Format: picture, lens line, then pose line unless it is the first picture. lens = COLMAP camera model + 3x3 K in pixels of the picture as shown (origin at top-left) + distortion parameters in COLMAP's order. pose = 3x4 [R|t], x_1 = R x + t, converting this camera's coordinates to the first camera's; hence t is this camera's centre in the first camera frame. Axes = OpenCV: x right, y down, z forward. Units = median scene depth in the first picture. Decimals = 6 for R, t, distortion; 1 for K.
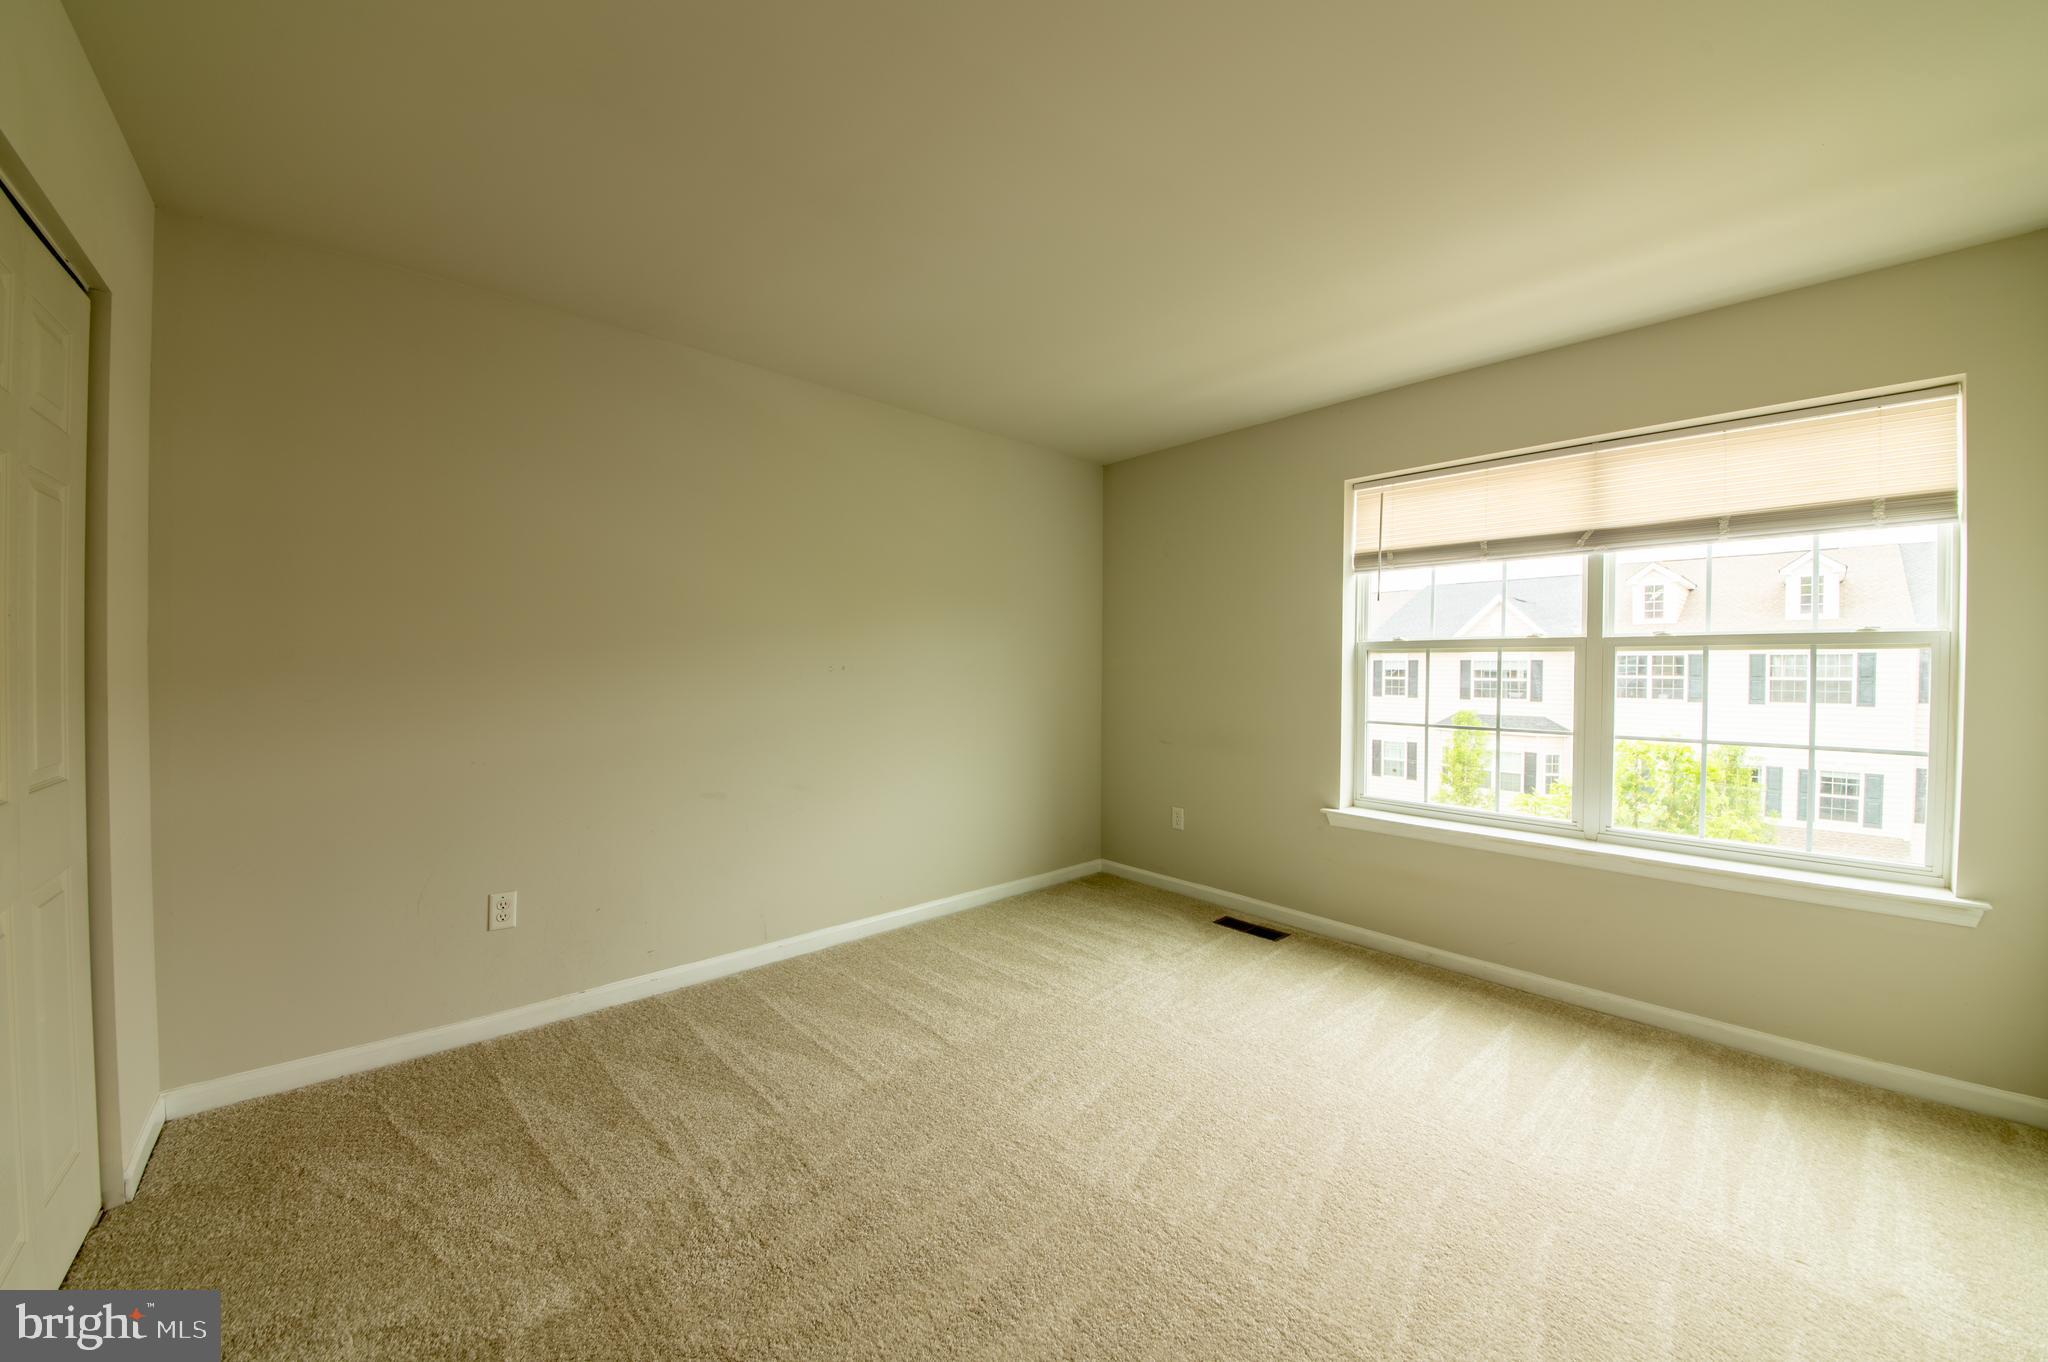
lens RADIAL K [[653.5, 0, 1024.0], [0, 653.5, 681.0], [0, 0, 1]] dist [-0.019059, -0.000017]
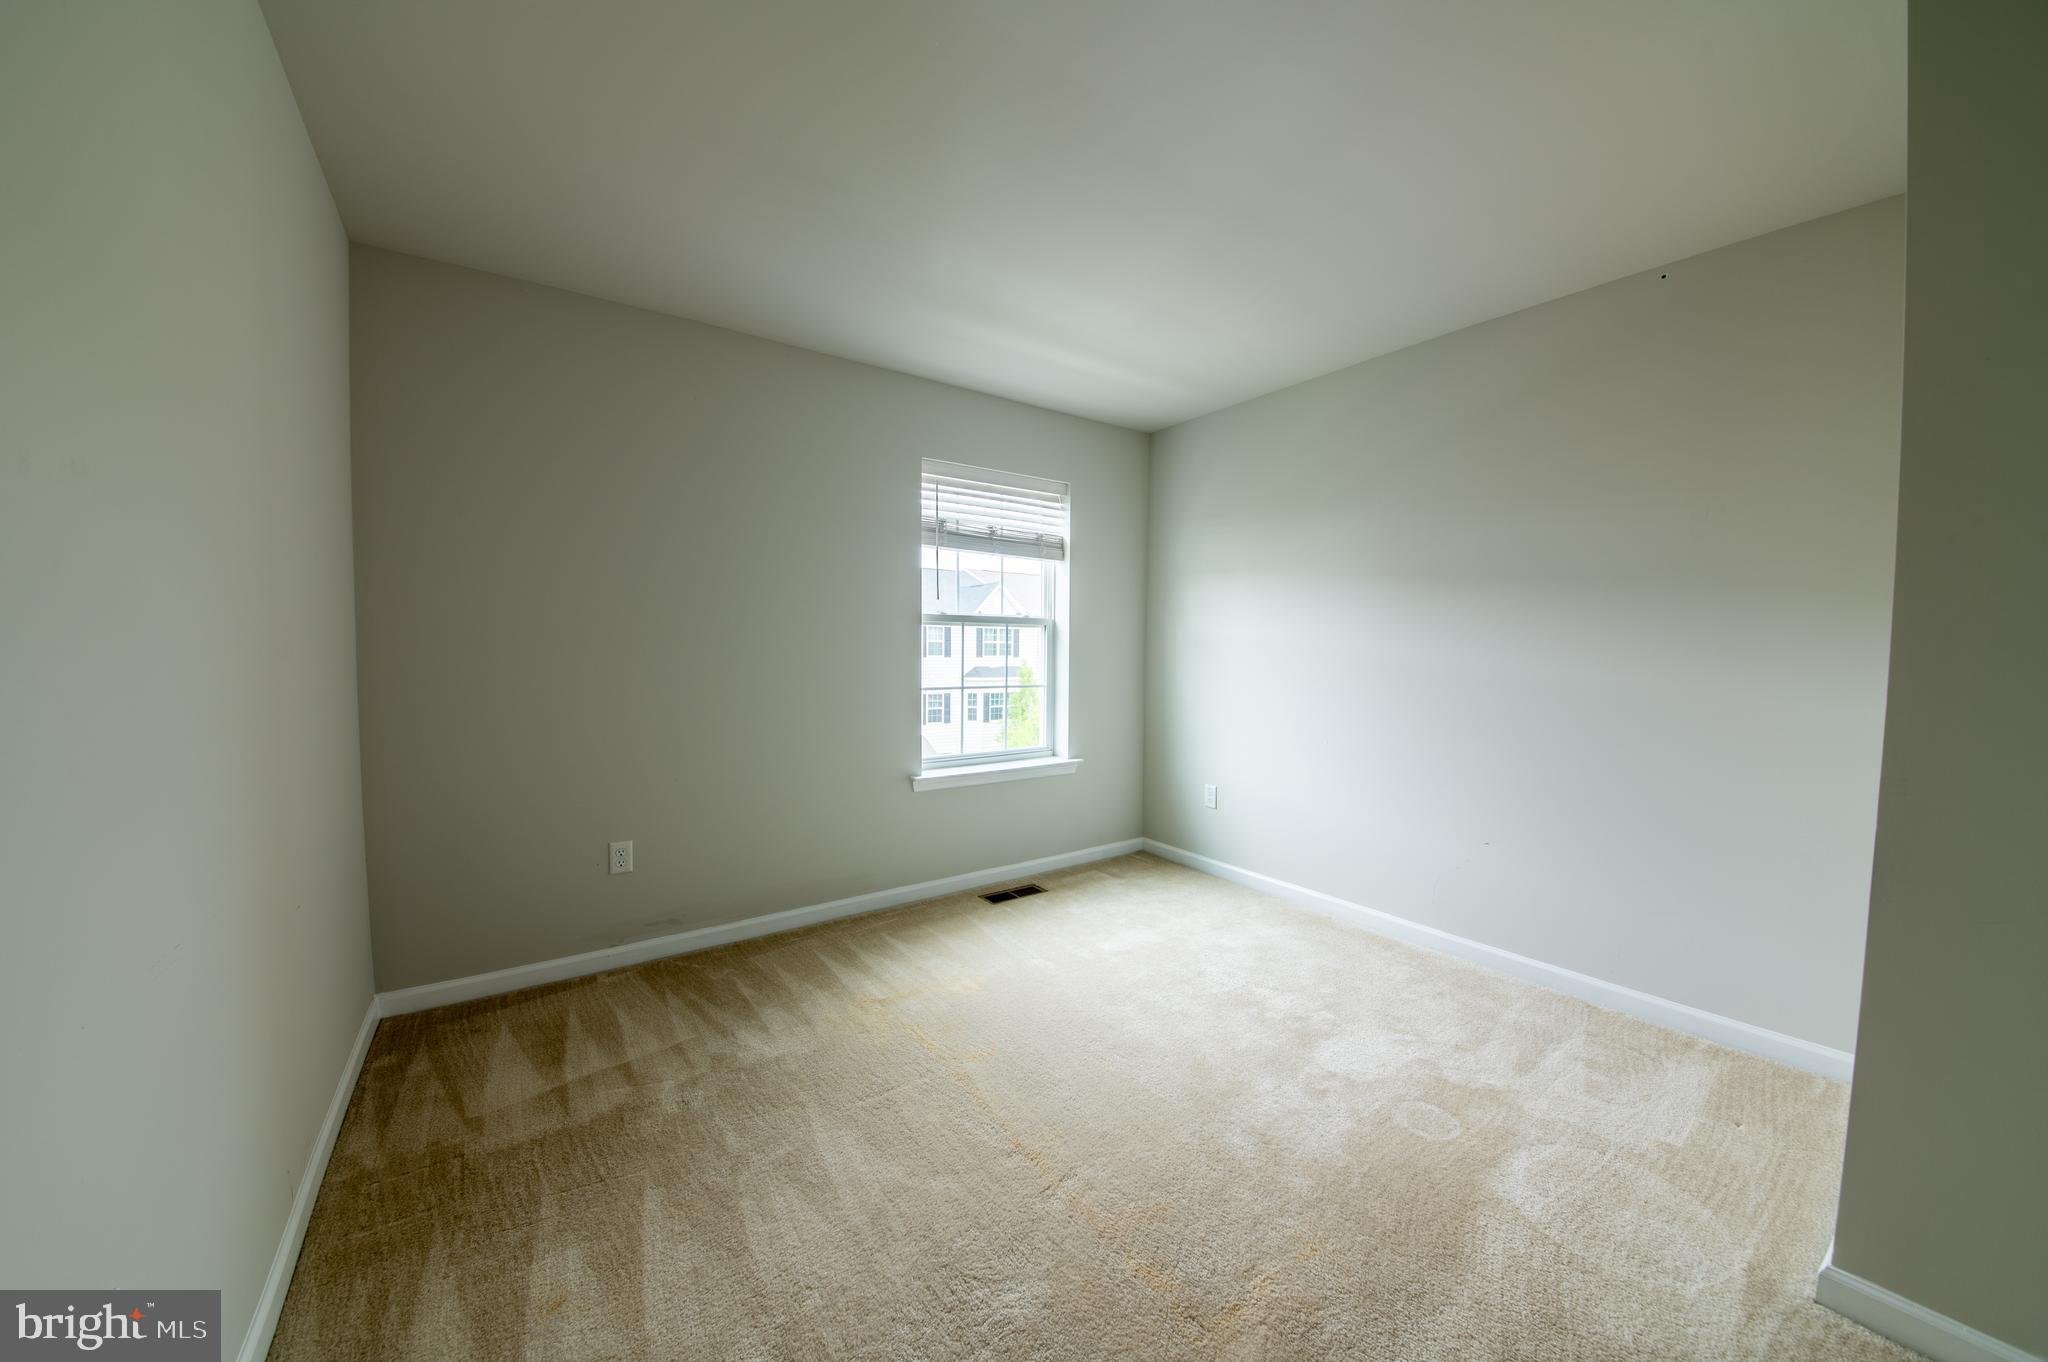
lens RADIAL K [[731.8, 0, 1030.1], [0, 731.8, 680.9], [0, 0, 1]] dist [0.001510, -0.010465]
pose [[0.153973, -0.058520, 0.986341, -0.660701], [0.011402, 0.998283, 0.057449, -0.018371], [-0.988009, 0.002401, 0.154376, 0.684298]]
